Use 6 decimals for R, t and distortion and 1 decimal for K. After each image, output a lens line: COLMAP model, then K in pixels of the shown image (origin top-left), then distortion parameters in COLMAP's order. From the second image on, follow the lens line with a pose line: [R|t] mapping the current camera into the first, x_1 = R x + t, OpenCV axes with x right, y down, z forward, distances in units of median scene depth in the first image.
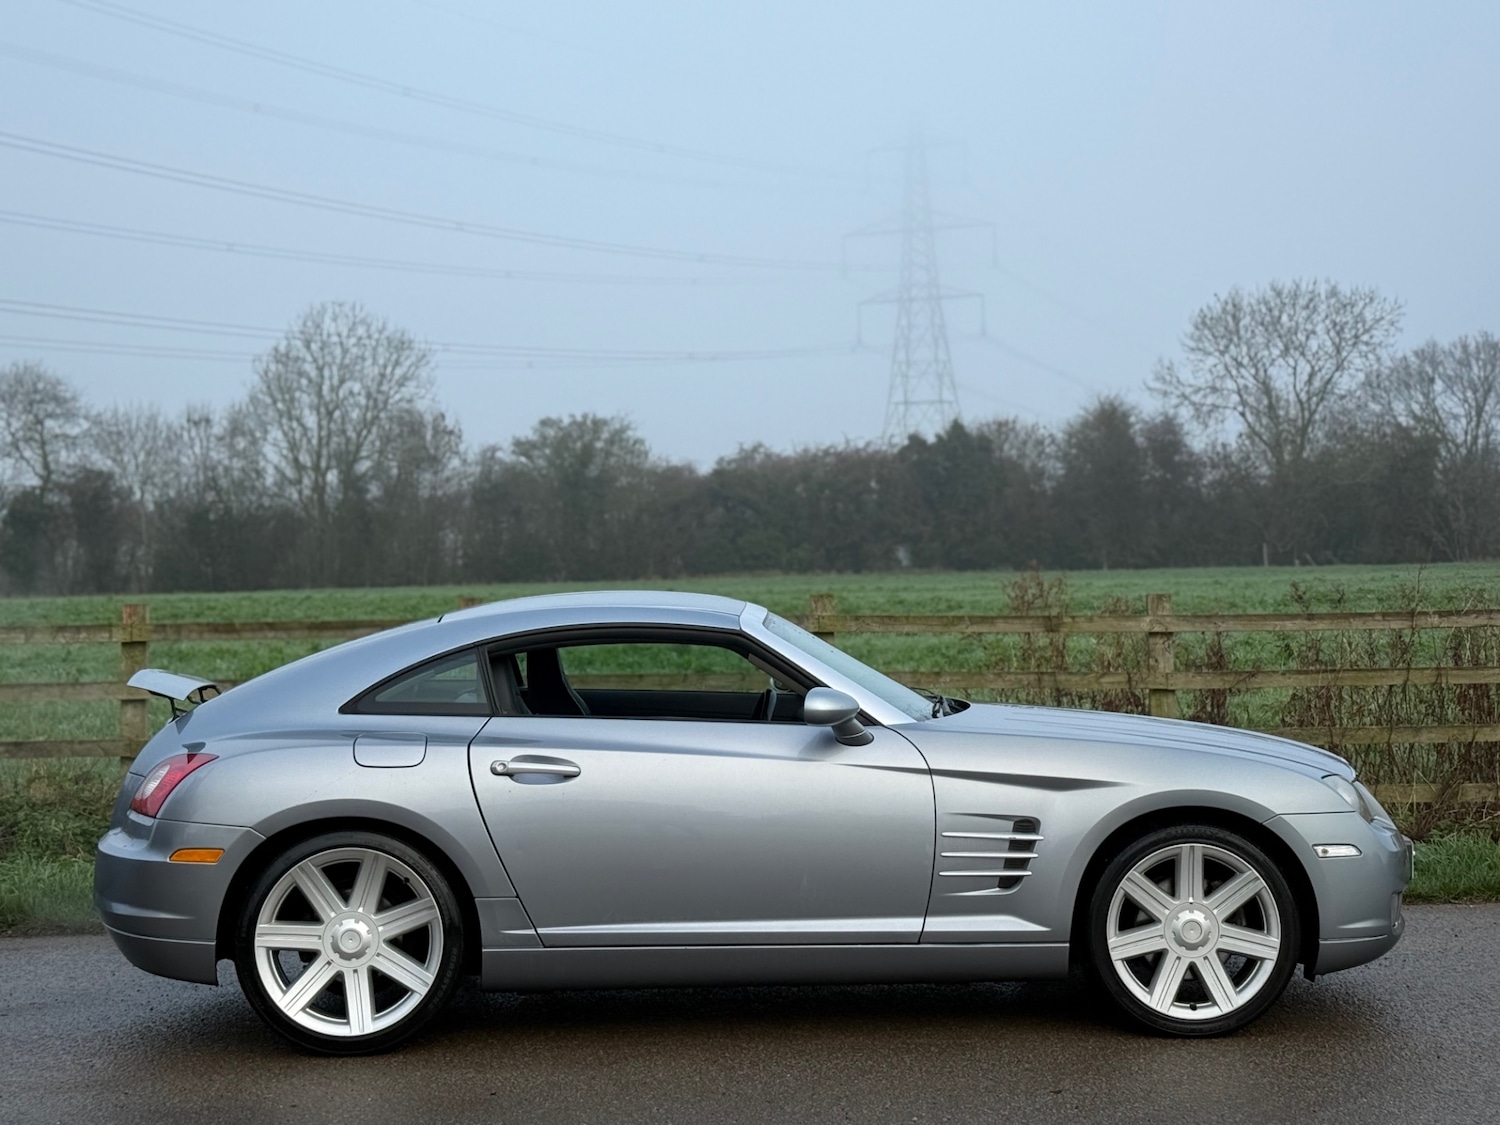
lens RADIAL K [[2493.4, 0, 750.0], [0, 2493.4, 562.5], [0, 0, 1]] dist [0.148459, -0.168066]
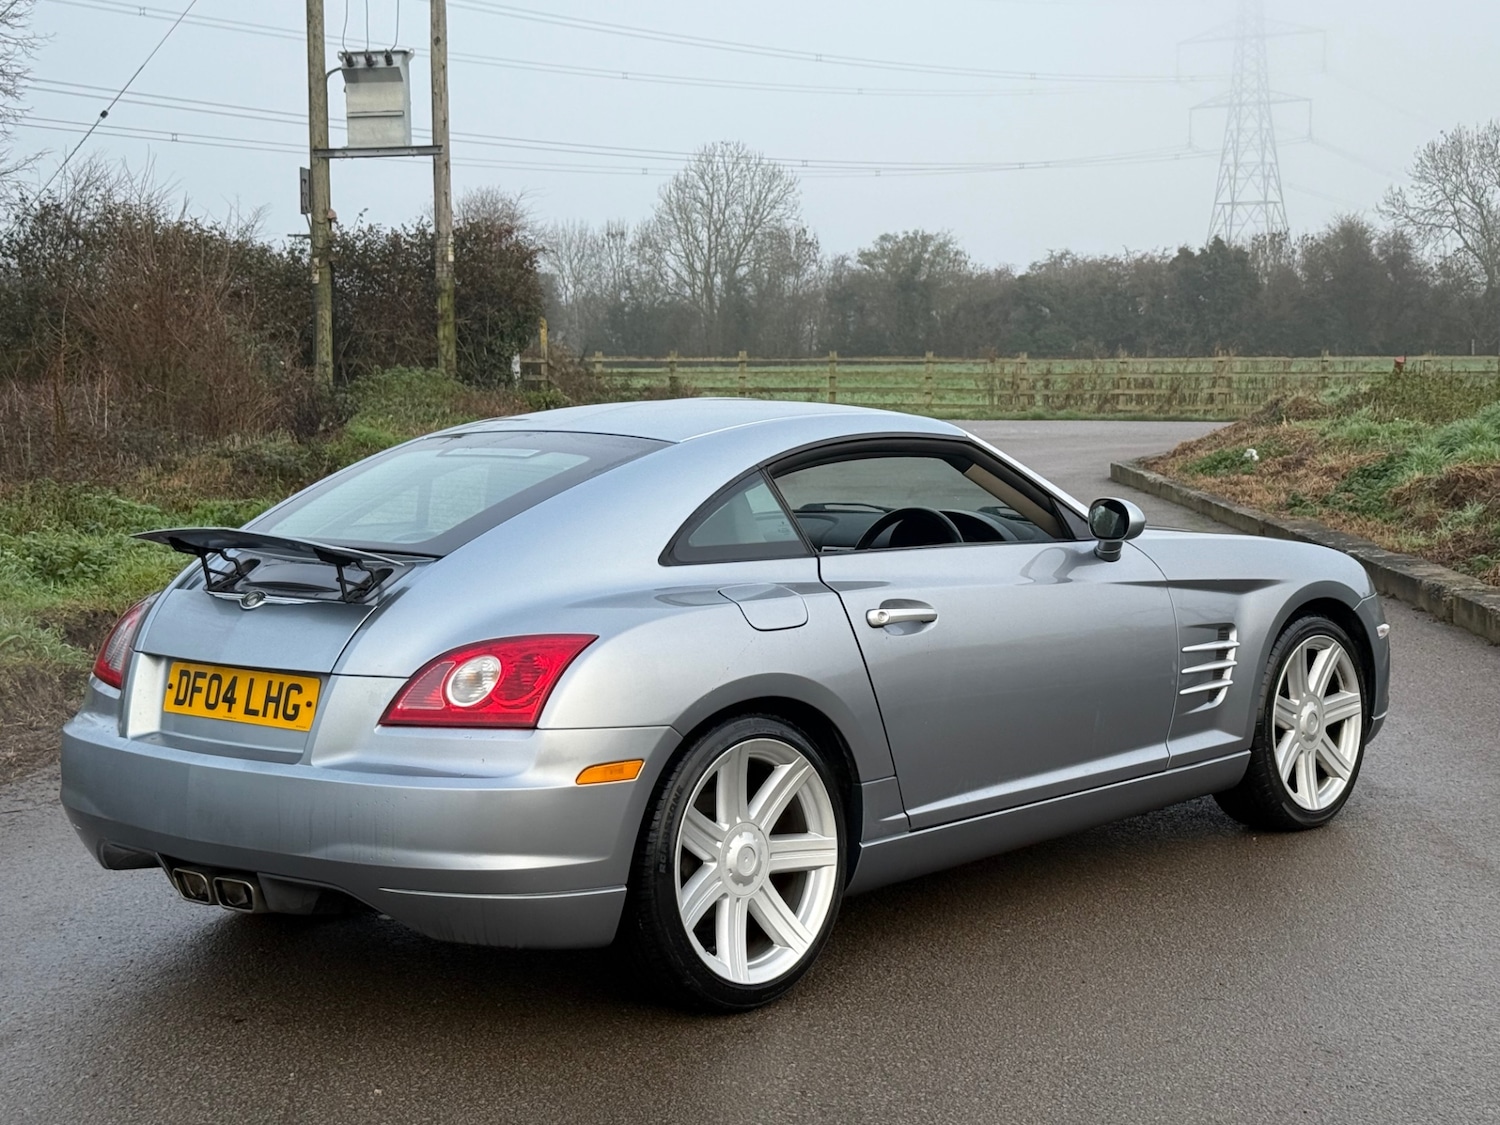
lens RADIAL K [[2516.3, 0, 750.0], [0, 2516.3, 562.5], [0, 0, 1]] dist [0.145822, -0.038887]
pose [[0.990189, 0.025422, -0.137401, 0.029876], [-0.013924, 0.996368, 0.084001, 0.001420], [0.139037, -0.081263, 0.986947, -0.279958]]
